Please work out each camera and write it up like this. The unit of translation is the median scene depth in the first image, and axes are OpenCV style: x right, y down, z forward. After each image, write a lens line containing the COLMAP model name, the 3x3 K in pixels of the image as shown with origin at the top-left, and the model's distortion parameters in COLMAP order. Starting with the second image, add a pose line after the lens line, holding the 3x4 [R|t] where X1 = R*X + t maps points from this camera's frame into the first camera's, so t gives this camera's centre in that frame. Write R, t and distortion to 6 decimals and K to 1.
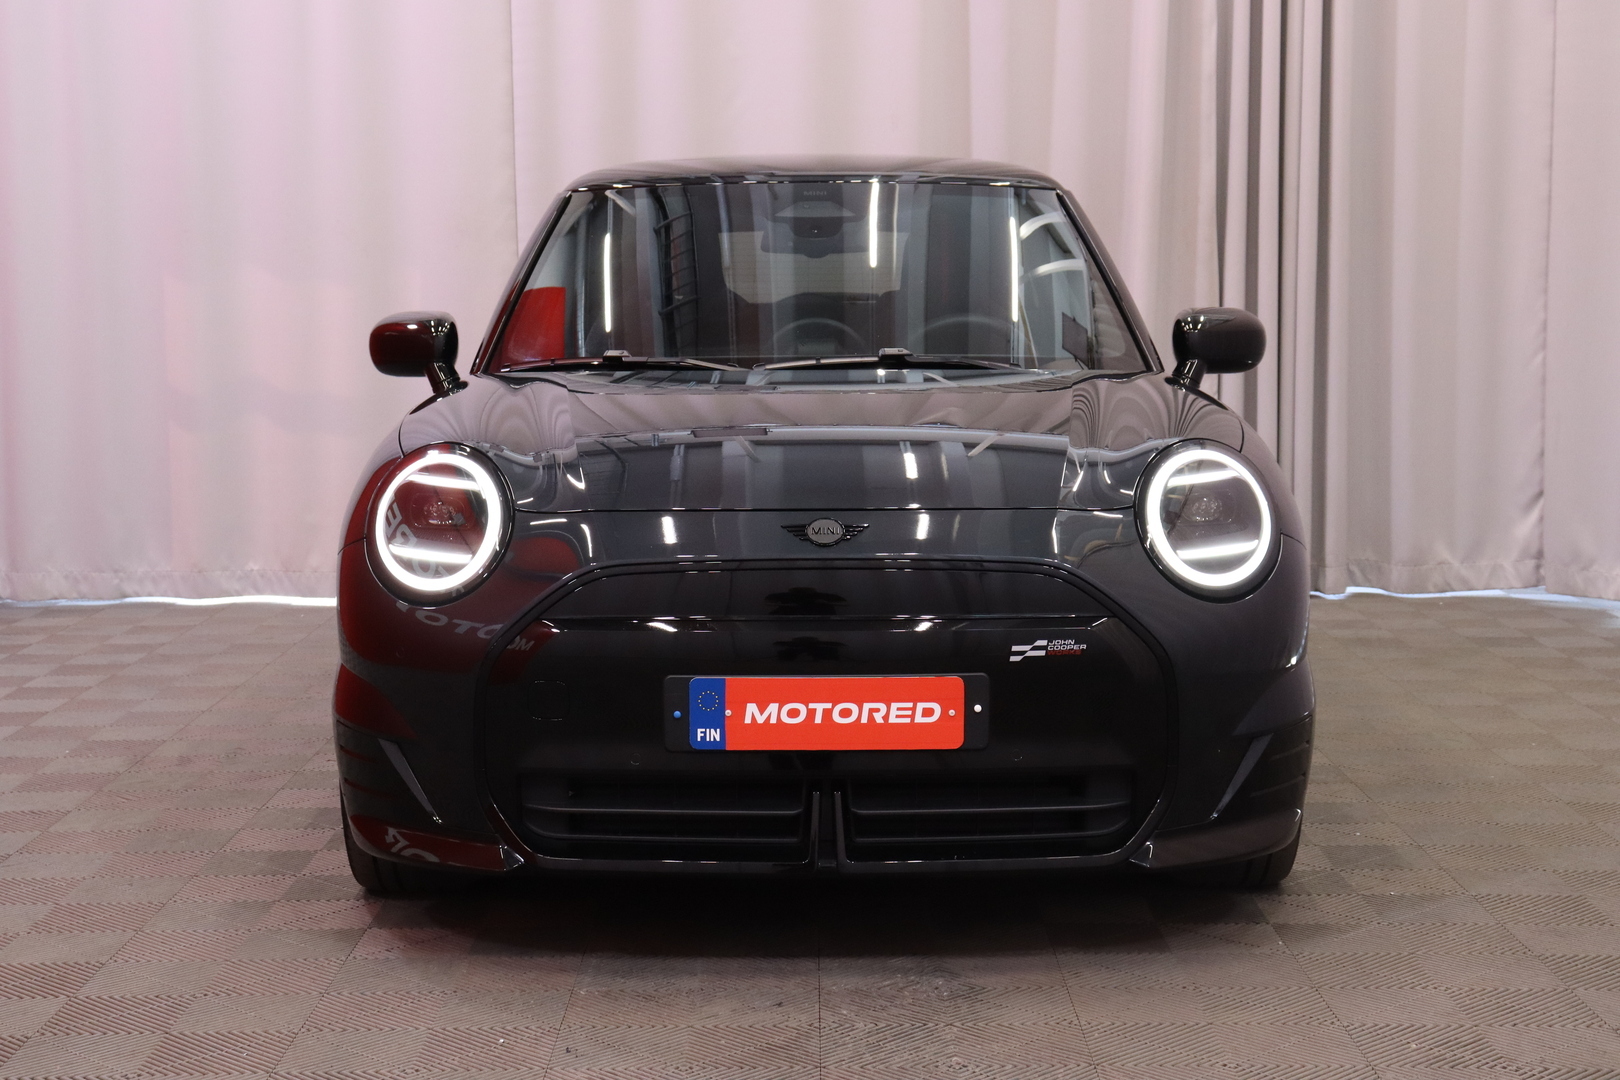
lens RADIAL K [[2653.3, 0, 809.9], [0, 2653.3, 553.3], [0, 0, 1]] dist [0.180684, 0.000000]
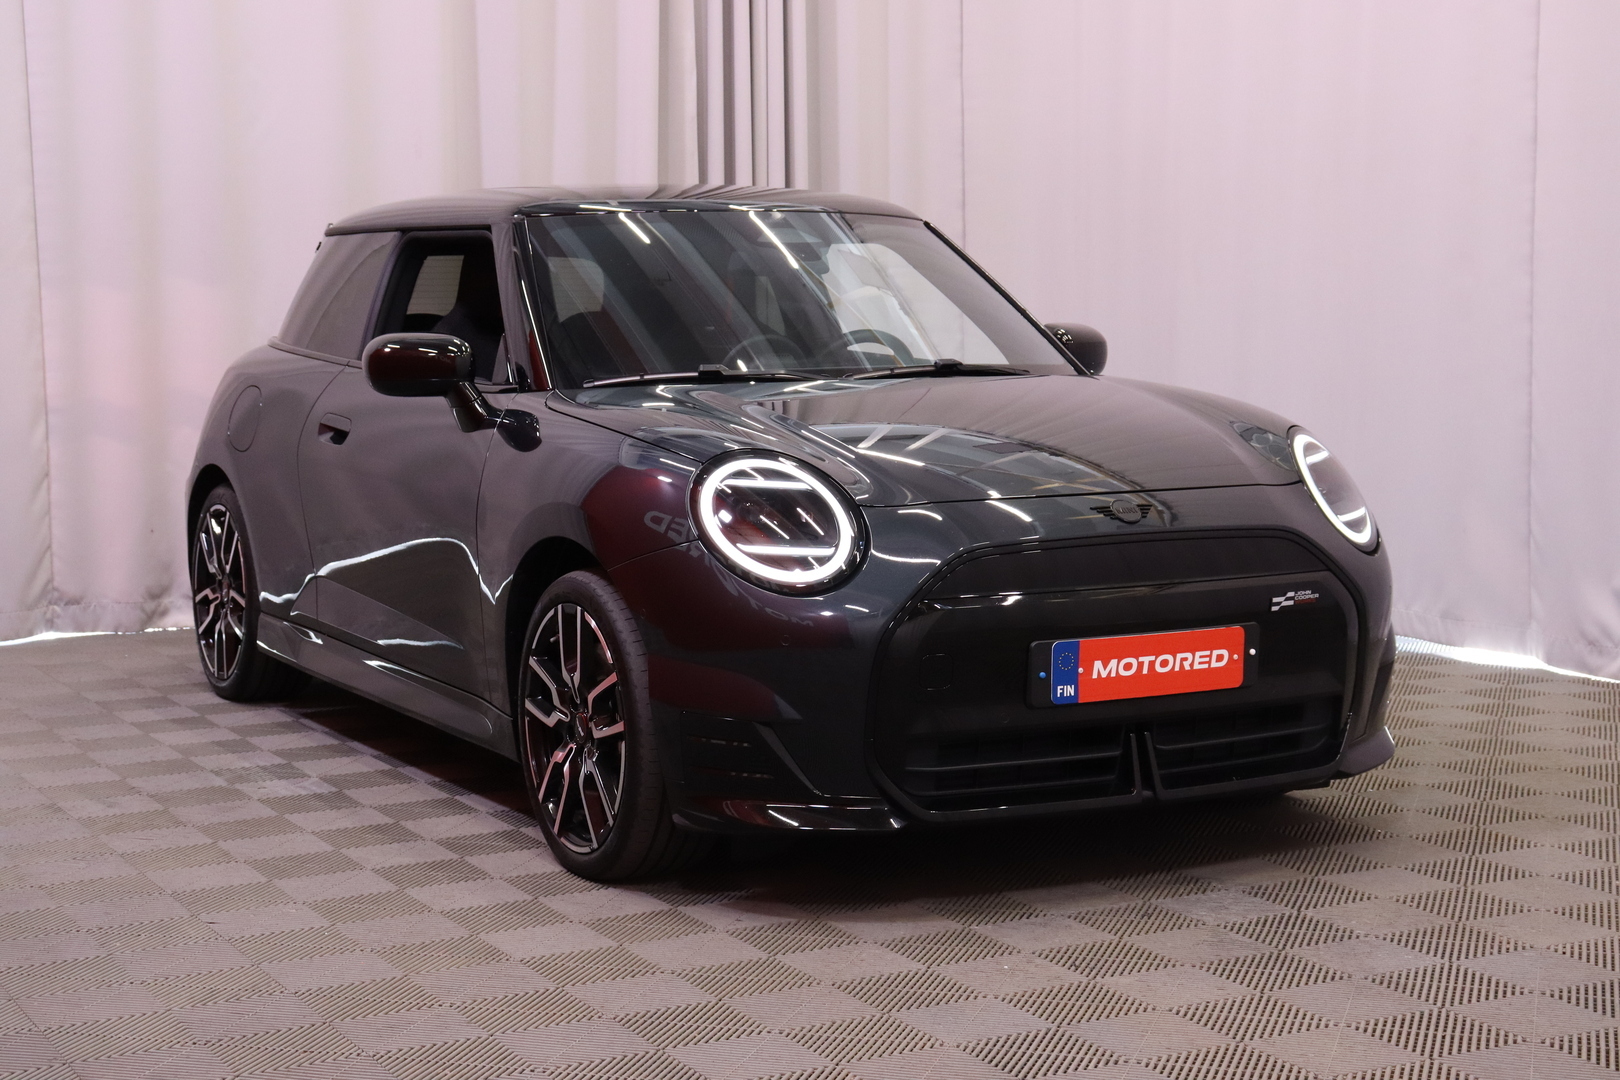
lens RADIAL K [[2653.3, 0, 806.5], [0, 2653.3, 532.6], [0, 0, 1]] dist [0.180684, 0.000000]
pose [[0.866178, -0.047489, 0.497473, -0.708956], [0.056161, 0.998419, -0.002474, -0.003767], [-0.496569, 0.030082, 0.867476, 0.051855]]
